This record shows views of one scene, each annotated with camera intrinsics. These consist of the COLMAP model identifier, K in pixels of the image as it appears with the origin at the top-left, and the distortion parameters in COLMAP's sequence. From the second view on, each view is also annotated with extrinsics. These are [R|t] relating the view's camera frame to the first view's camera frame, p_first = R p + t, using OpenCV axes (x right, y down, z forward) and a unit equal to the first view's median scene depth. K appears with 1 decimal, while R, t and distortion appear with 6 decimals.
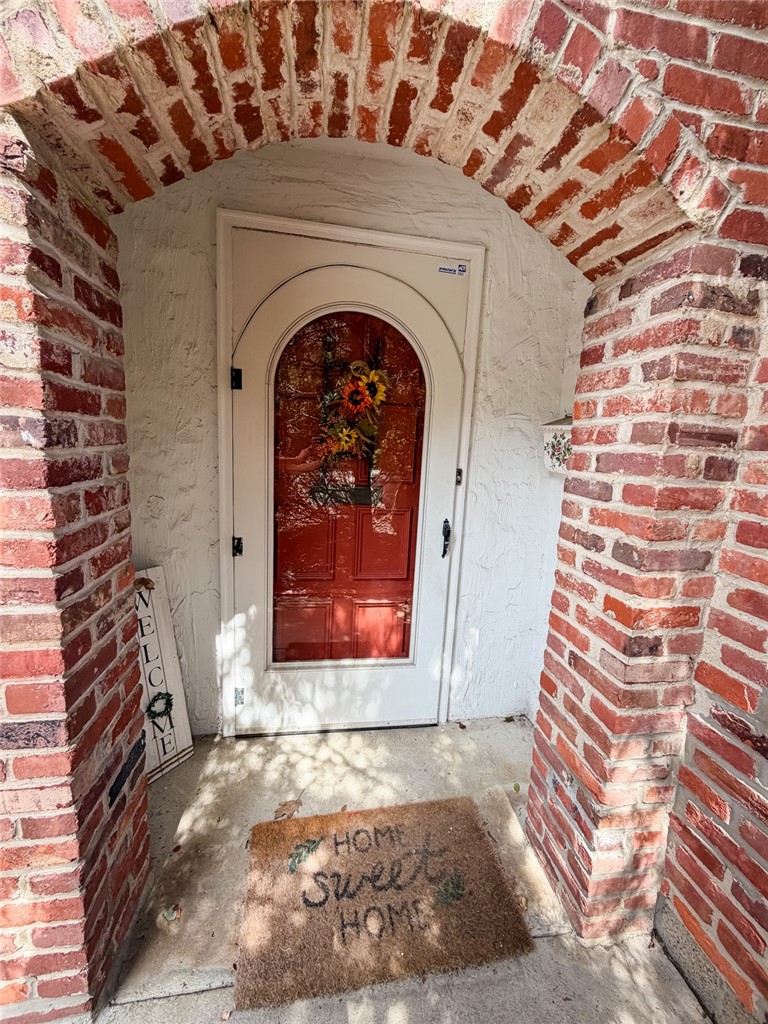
lens RADIAL K [[413.9, 0, 382.7], [0, 413.9, 511.0], [0, 0, 1]] dist [-0.001077, -0.000129]
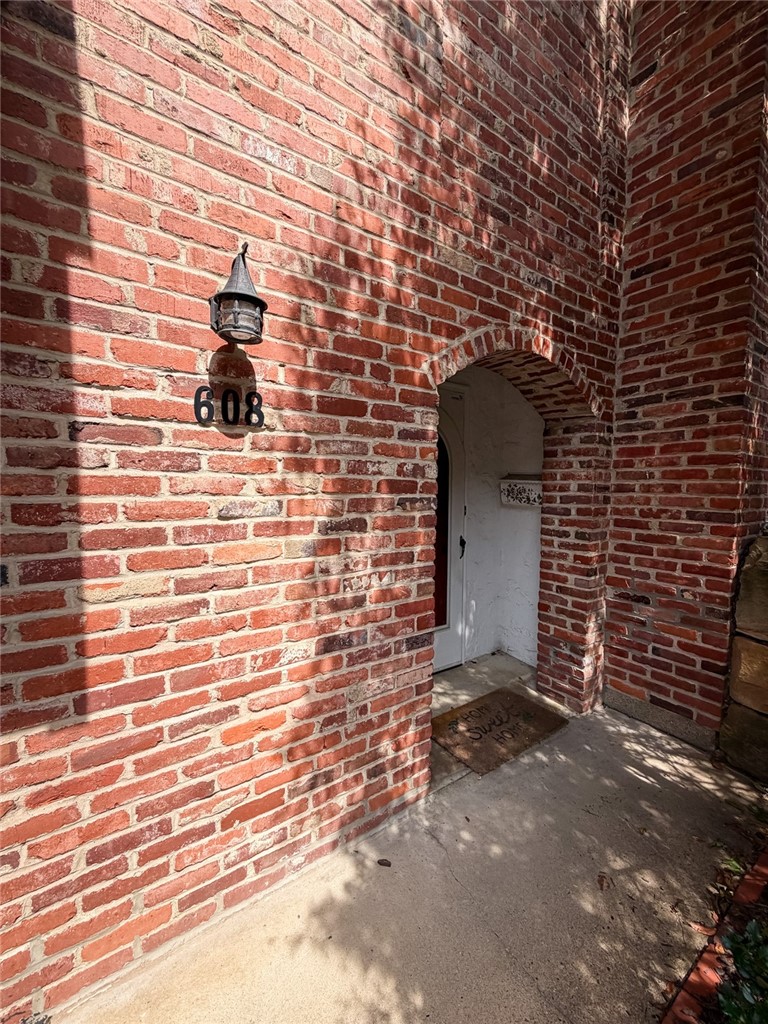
lens RADIAL K [[413.9, 0, 387.1], [0, 413.9, 509.7], [0, 0, 1]] dist [-0.001077, -0.000129]
pose [[0.902433, -0.070837, 0.424968, -1.473801], [0.107198, 0.992288, -0.062235, -0.022220], [-0.417282, 0.101718, 0.903067, -0.749926]]
